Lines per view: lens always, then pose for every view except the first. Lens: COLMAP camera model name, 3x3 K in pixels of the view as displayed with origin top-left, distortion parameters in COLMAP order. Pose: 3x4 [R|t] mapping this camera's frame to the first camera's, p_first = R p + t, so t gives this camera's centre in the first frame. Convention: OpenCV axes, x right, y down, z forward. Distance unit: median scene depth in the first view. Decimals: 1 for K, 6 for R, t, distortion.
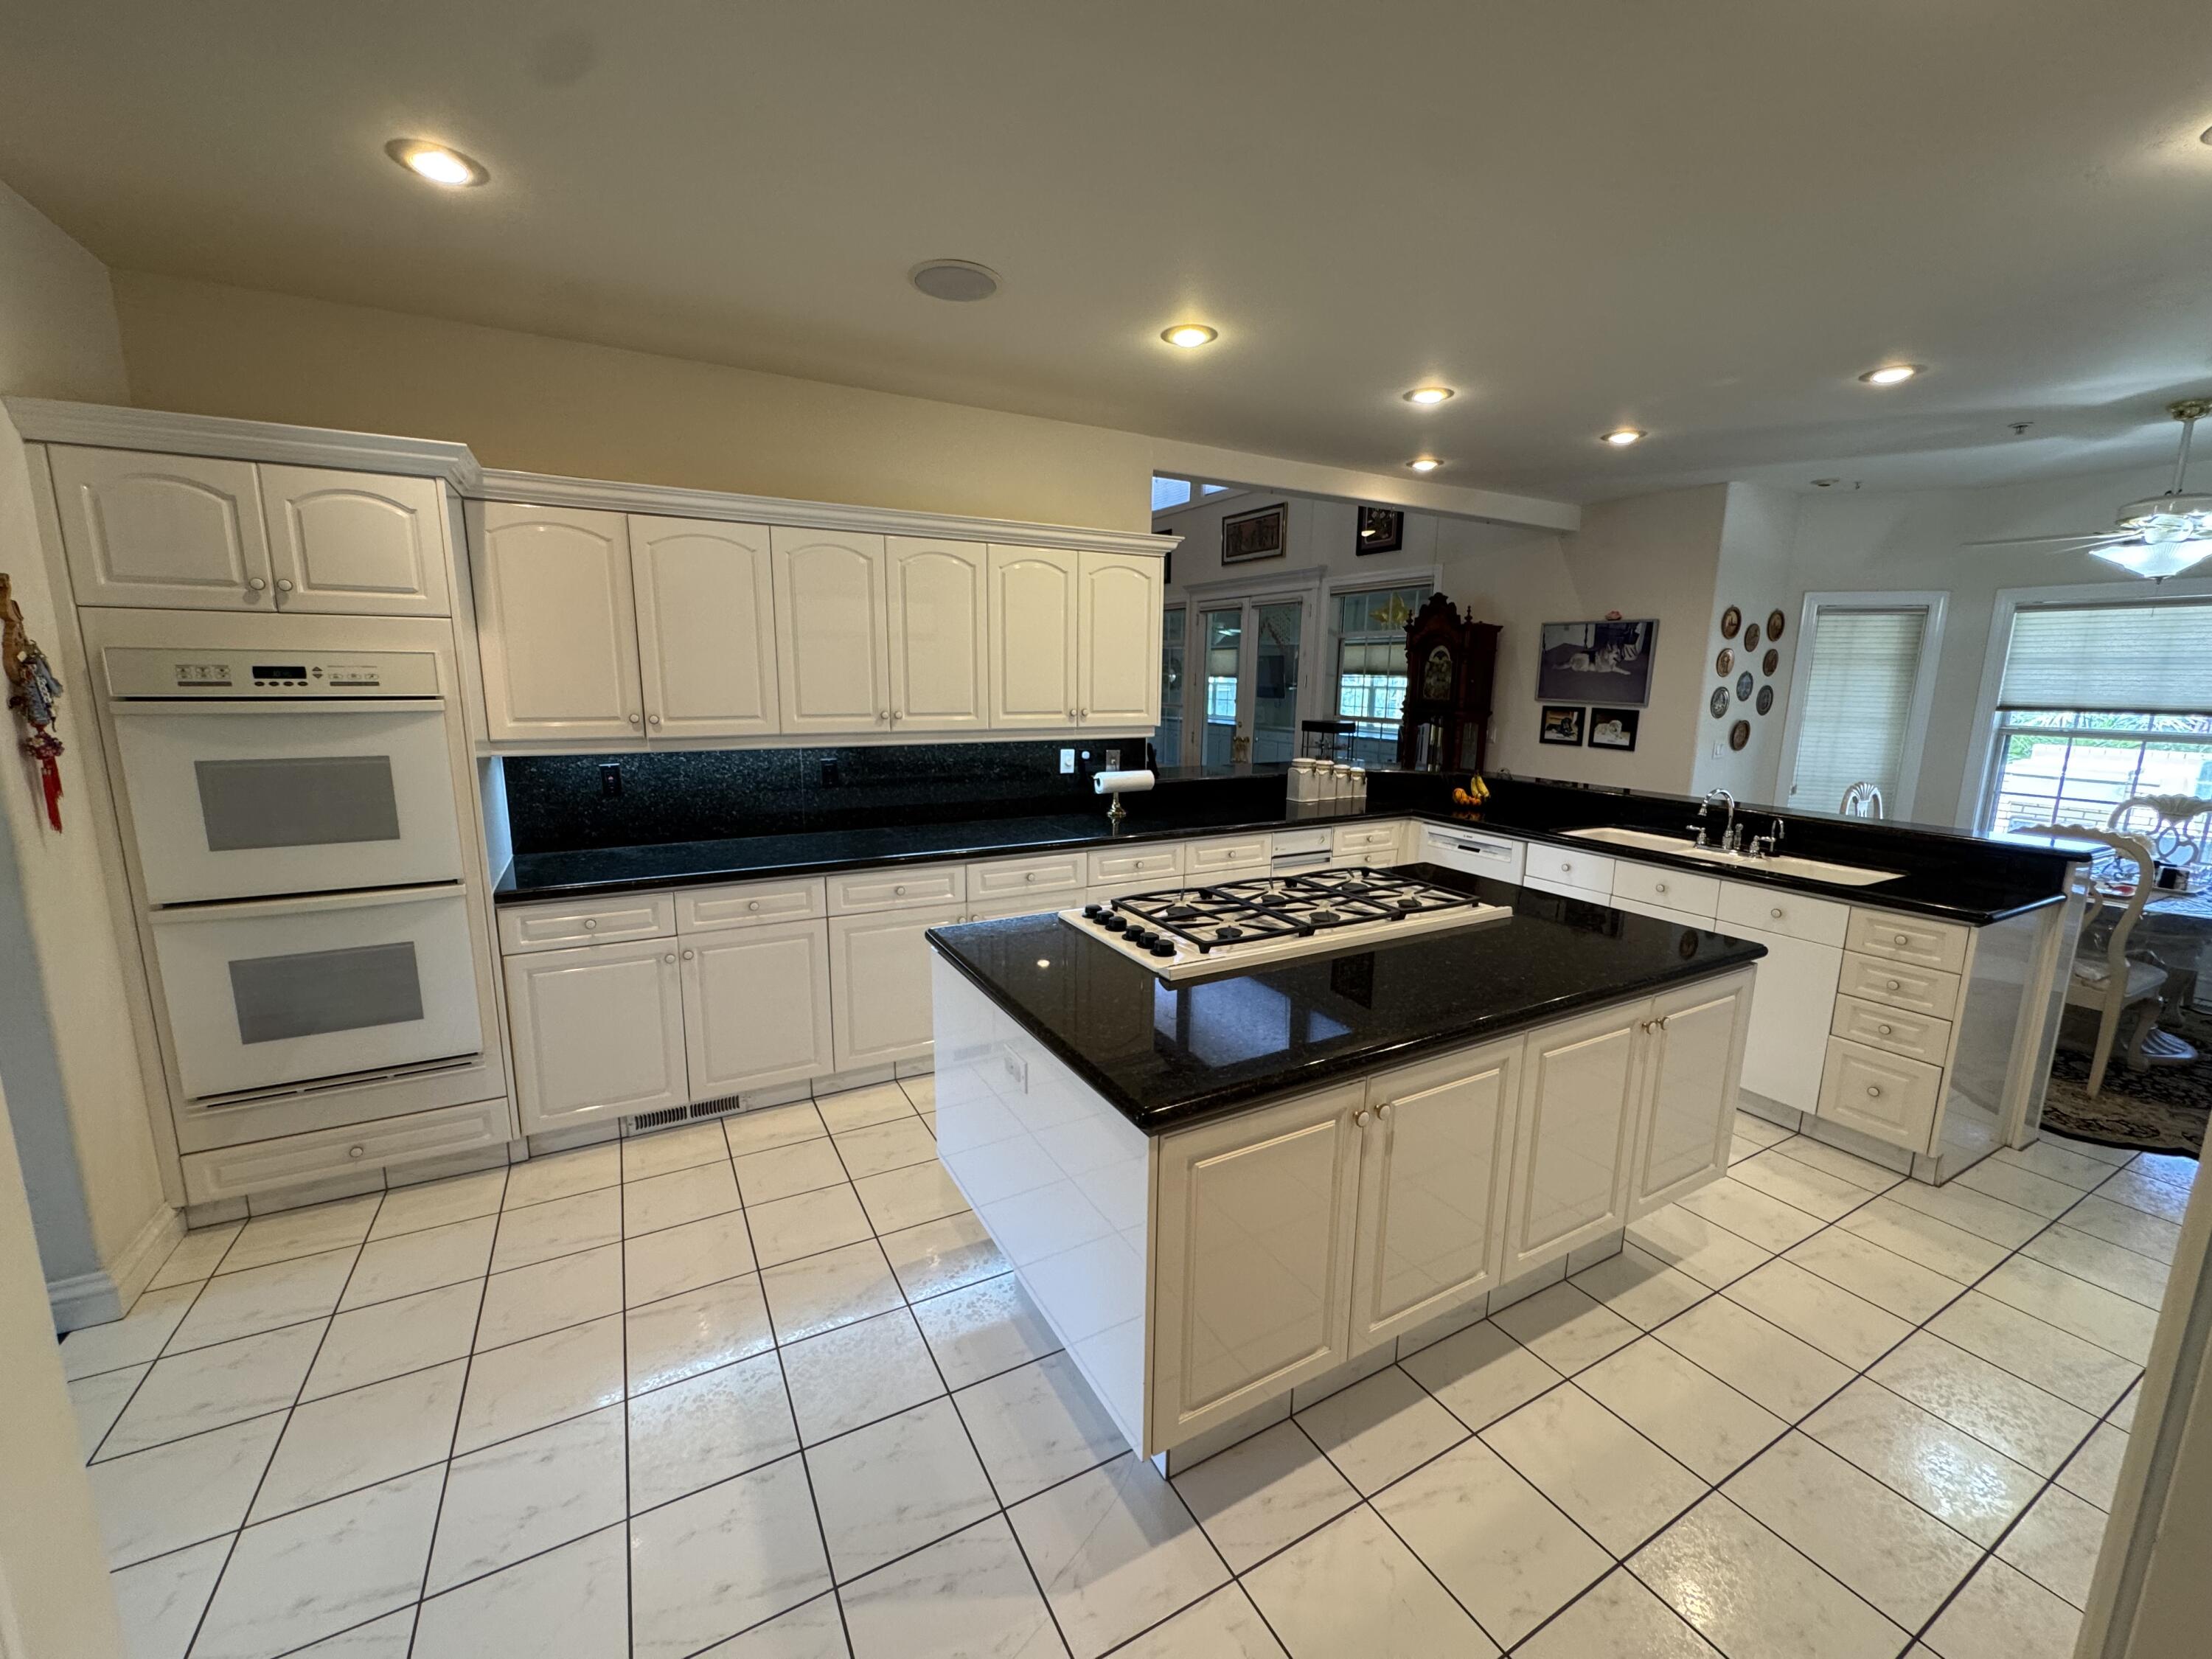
lens RADIAL K [[882.0, 0, 1109.0], [0, 882.0, 829.6], [0, 0, 1]] dist [-0.004469, 0.000582]
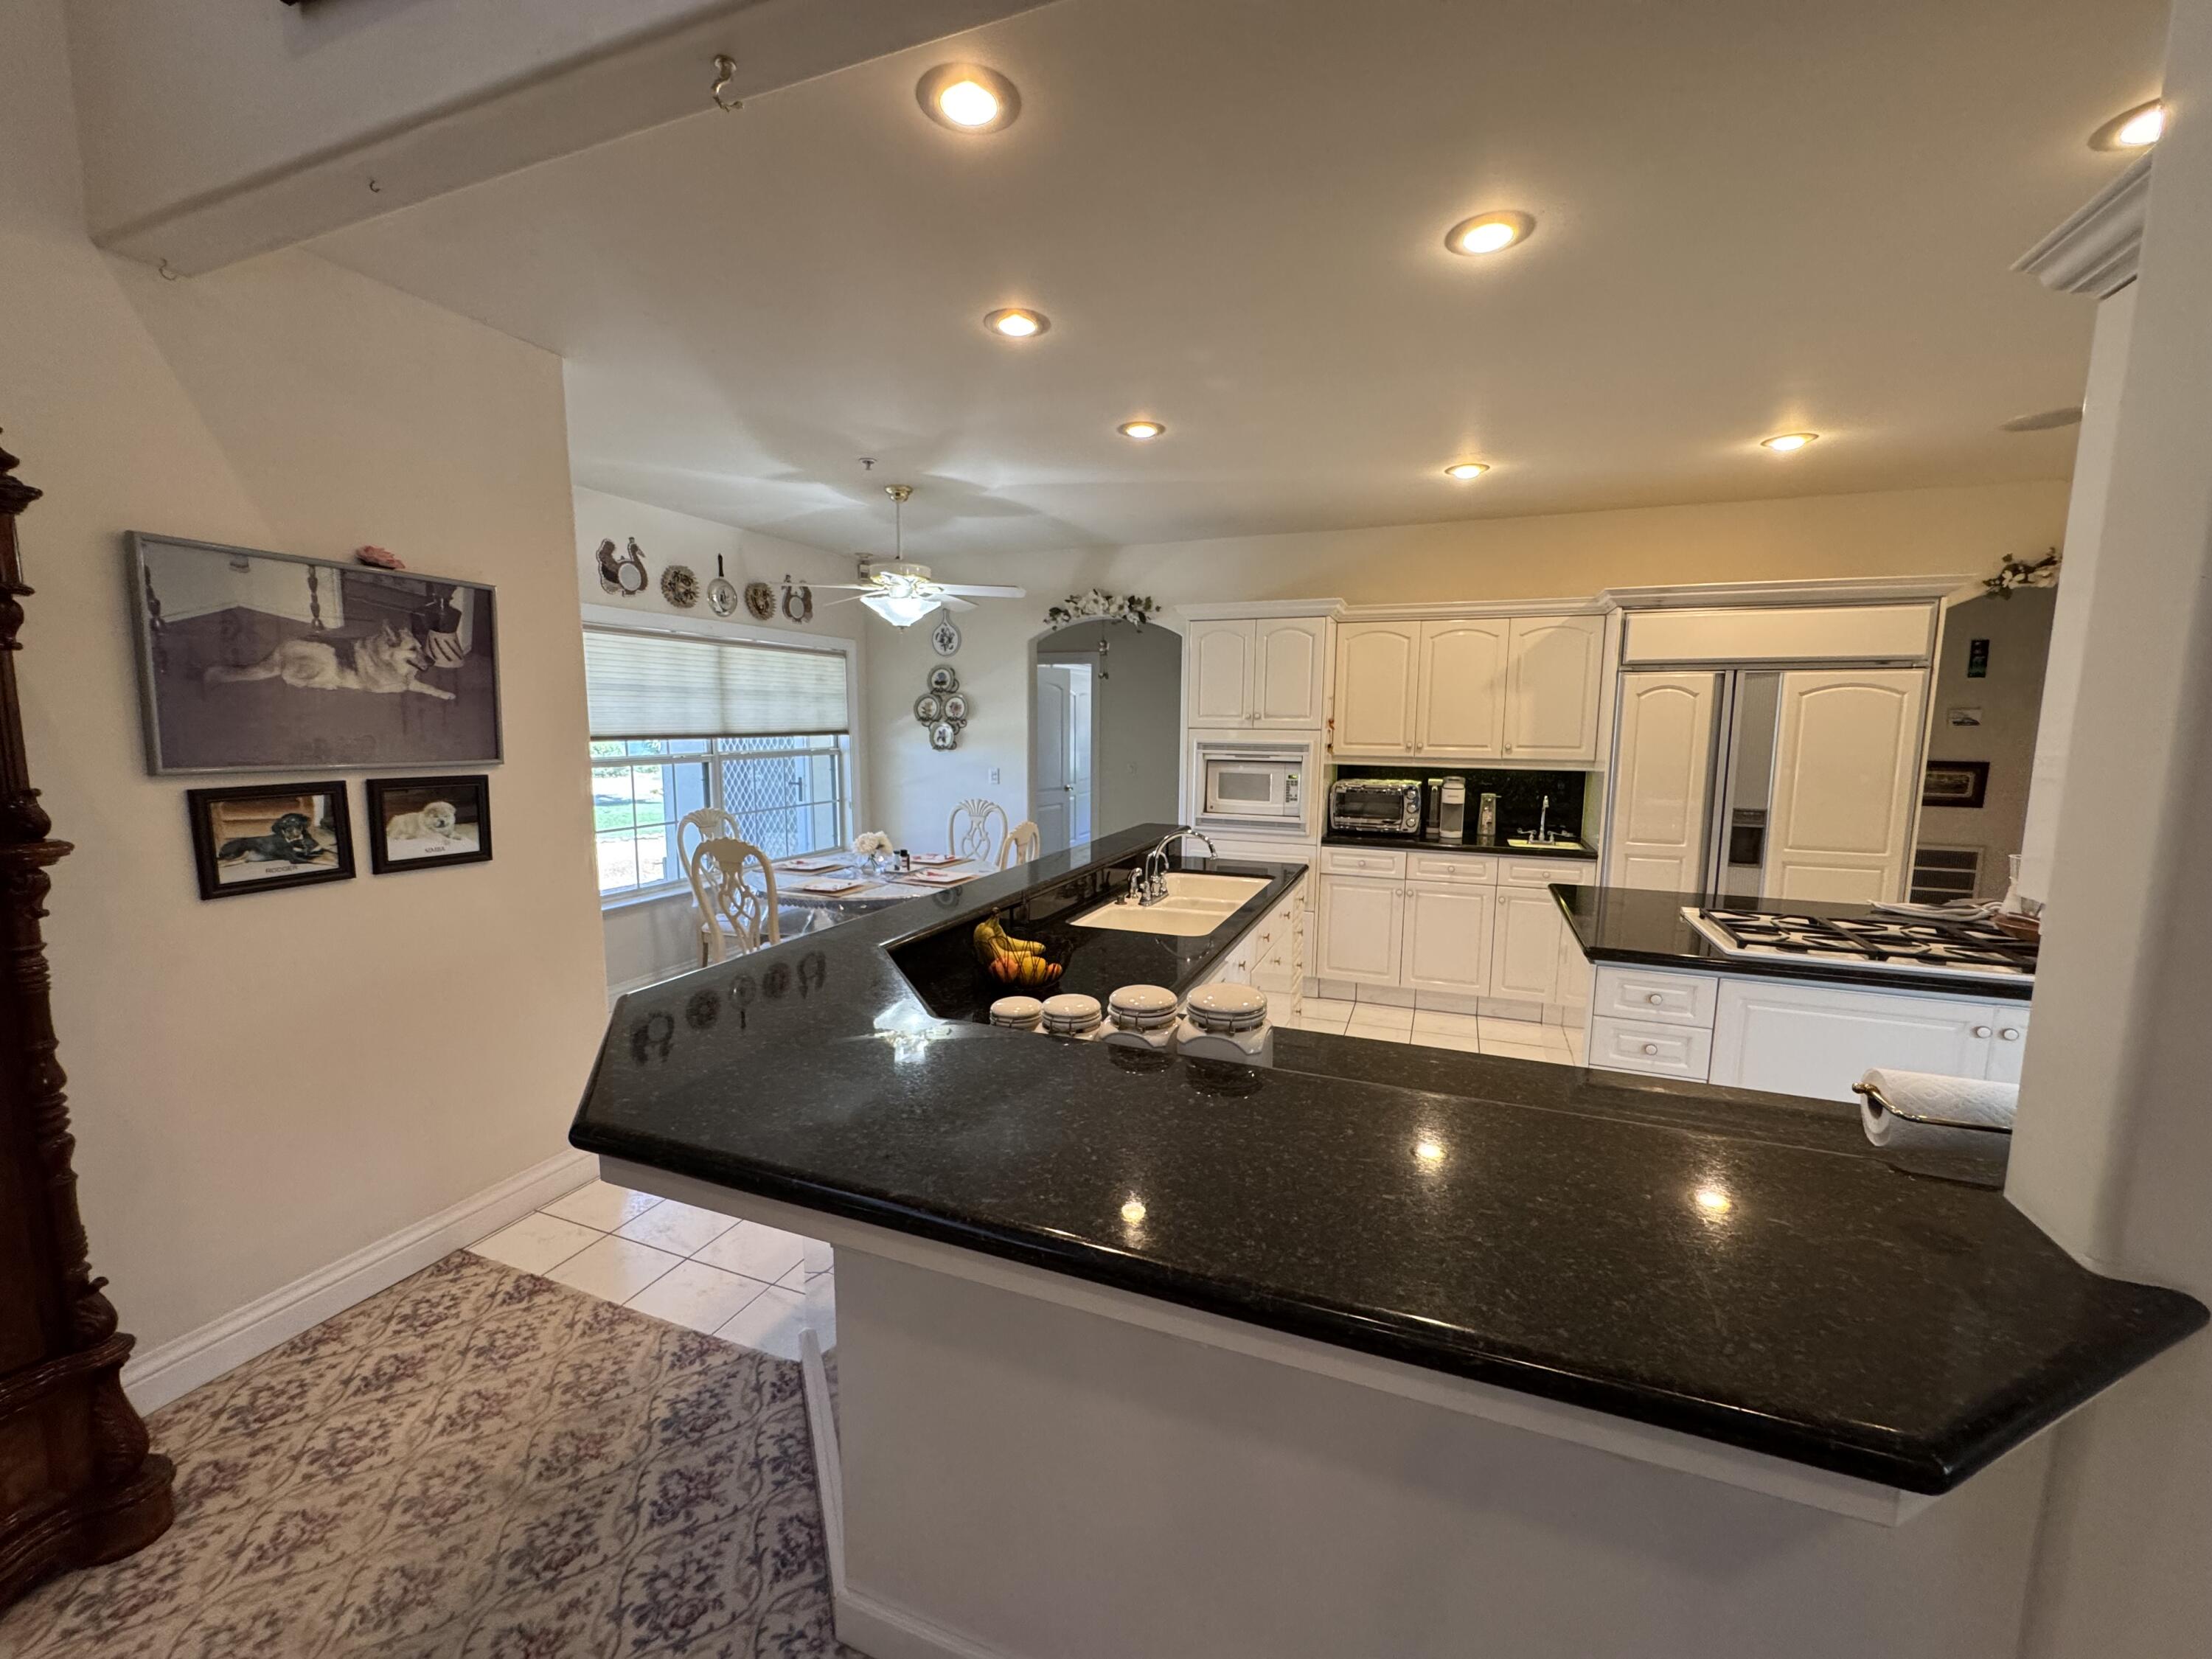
lens RADIAL K [[882.0, 0, 1103.8], [0, 882.0, 832.1], [0, 0, 1]] dist [-0.004469, 0.000582]
pose [[-0.636718, -0.114804, 0.762503, 0.028763], [0.122029, 0.961392, 0.246648, -0.202630], [-0.761380, 0.250092, -0.598126, 1.156133]]
